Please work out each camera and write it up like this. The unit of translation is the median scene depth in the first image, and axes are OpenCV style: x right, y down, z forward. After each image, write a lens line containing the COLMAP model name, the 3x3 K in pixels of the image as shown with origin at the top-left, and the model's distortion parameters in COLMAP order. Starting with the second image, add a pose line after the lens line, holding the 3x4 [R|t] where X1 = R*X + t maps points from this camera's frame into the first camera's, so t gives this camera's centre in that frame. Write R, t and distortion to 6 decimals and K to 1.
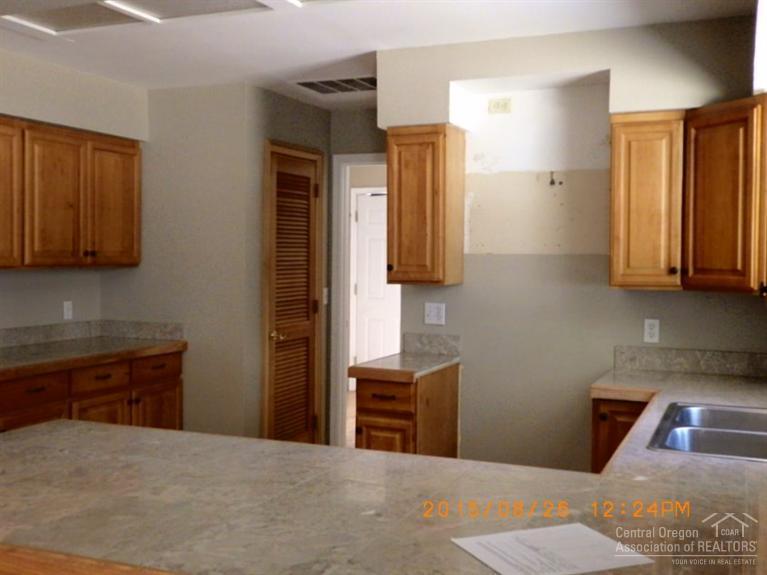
lens RADIAL K [[804.8, 0, 381.4], [0, 804.8, 291.4], [0, 0, 1]] dist [-0.012958, 0.000000]
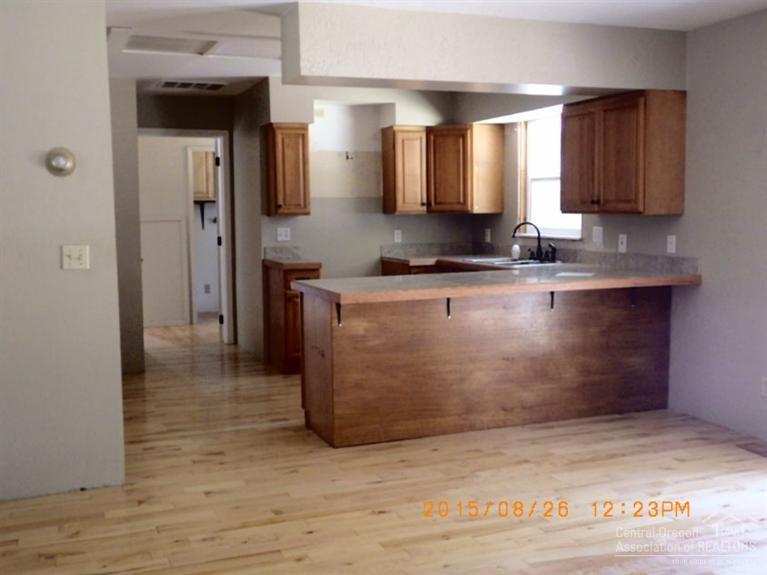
lens RADIAL K [[804.8, 0, 382.0], [0, 804.8, 284.2], [0, 0, 1]] dist [-0.012958, 0.000000]
pose [[0.705064, -0.083187, 0.704247, -1.092775], [0.049728, 0.996451, 0.067917, 0.031117], [-0.707398, -0.012865, 0.706699, -0.360621]]
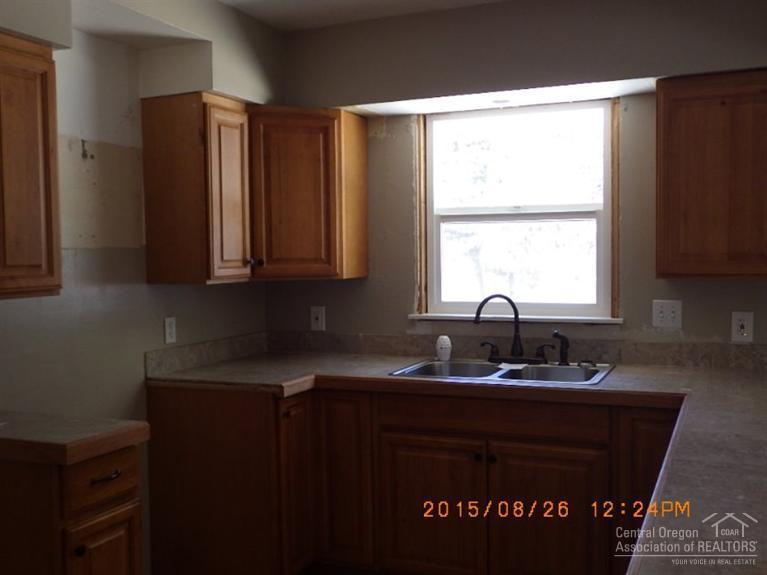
lens RADIAL K [[804.8, 0, 377.8], [0, 804.8, 289.3], [0, 0, 1]] dist [-0.012958, 0.000000]
pose [[0.005774, -0.052351, 0.998612, -0.590846], [0.061280, 0.996770, 0.051901, -0.031306], [-0.998104, 0.060895, 0.008963, 0.762053]]
